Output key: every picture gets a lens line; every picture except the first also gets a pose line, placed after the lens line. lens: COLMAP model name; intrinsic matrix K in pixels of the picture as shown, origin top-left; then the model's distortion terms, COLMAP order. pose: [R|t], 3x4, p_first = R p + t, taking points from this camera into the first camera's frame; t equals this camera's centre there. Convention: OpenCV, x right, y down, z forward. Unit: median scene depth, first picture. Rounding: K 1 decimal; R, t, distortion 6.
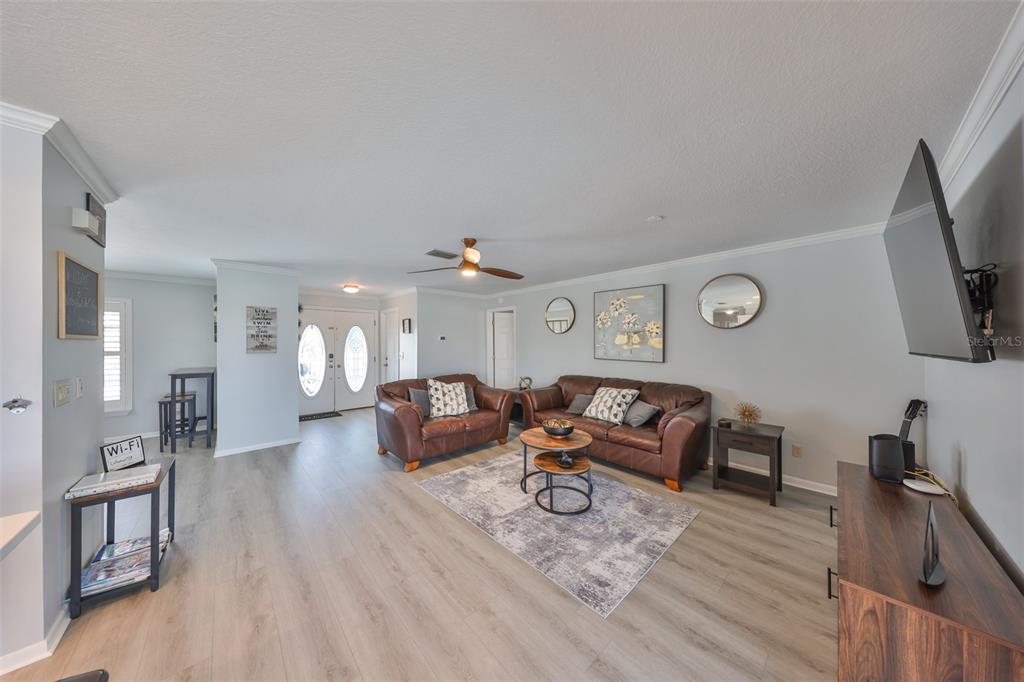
lens RADIAL K [[315.7, 0, 514.6], [0, 315.7, 344.4], [0, 0, 1]] dist [0.001149, 0.000050]
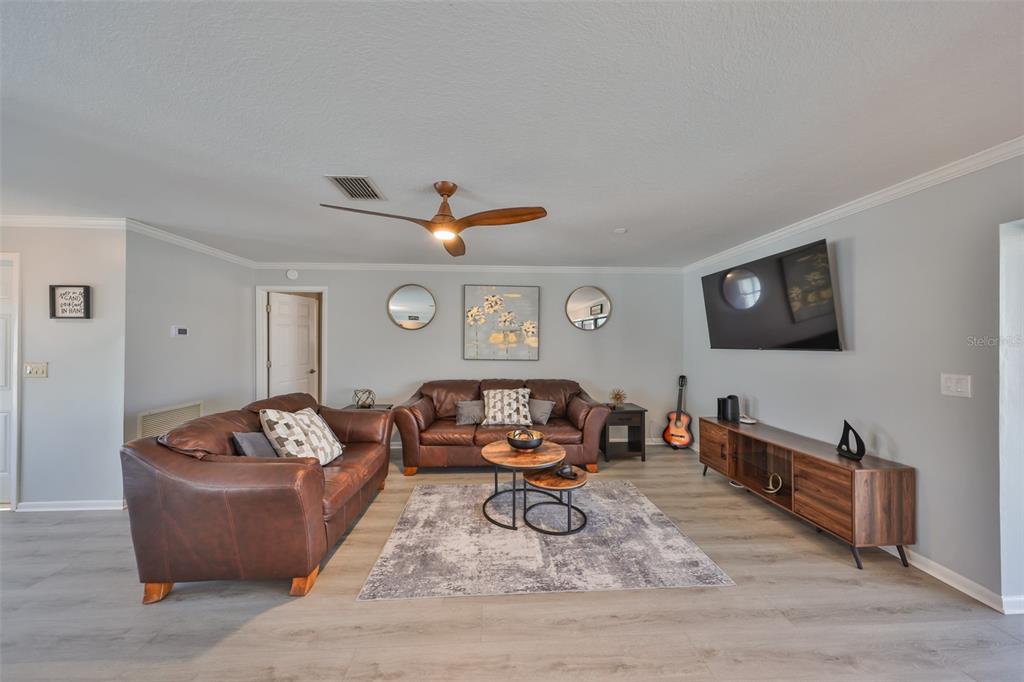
lens RADIAL K [[345.1, 0, 512.0], [0, 345.1, 341.0], [0, 0, 1]] dist [0.007144, 0.000039]
pose [[0.635029, 0.004326, 0.772476, -0.572499], [0.000839, 0.999980, -0.006289, -0.000364], [-0.772488, 0.004642, 0.635012, 0.397035]]
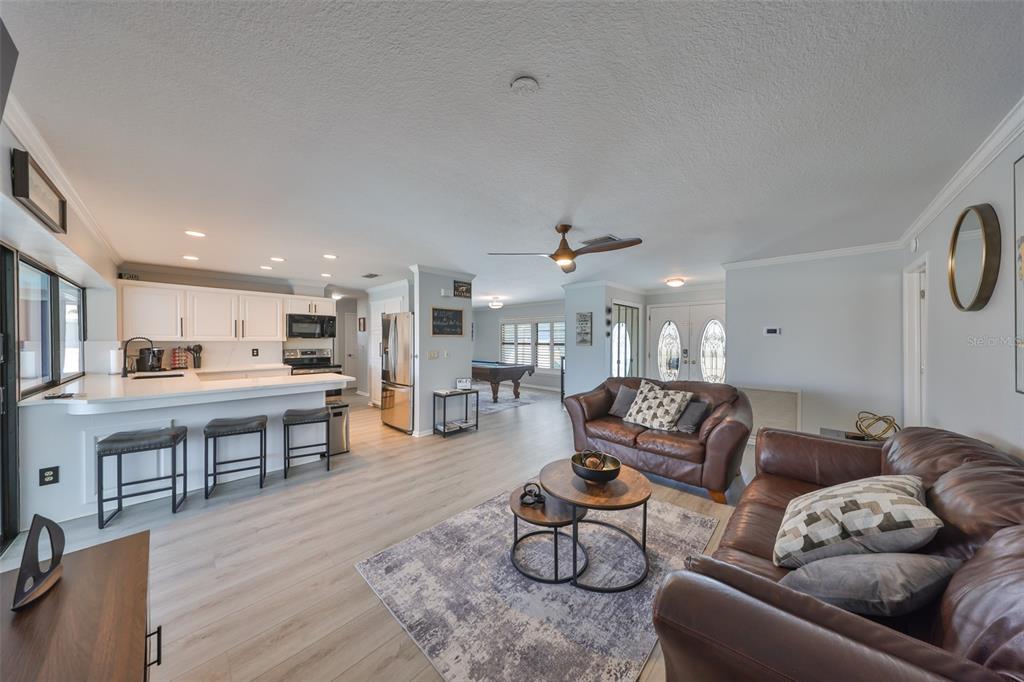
lens RADIAL K [[318.8, 0, 509.8], [0, 318.8, 340.9], [0, 0, 1]] dist [0.000078, 0.000022]
pose [[0.061769, 0.007407, -0.998063, 0.736416], [-0.005758, 0.999958, 0.007064, -0.001446], [0.998074, 0.005310, 0.061809, 0.726980]]
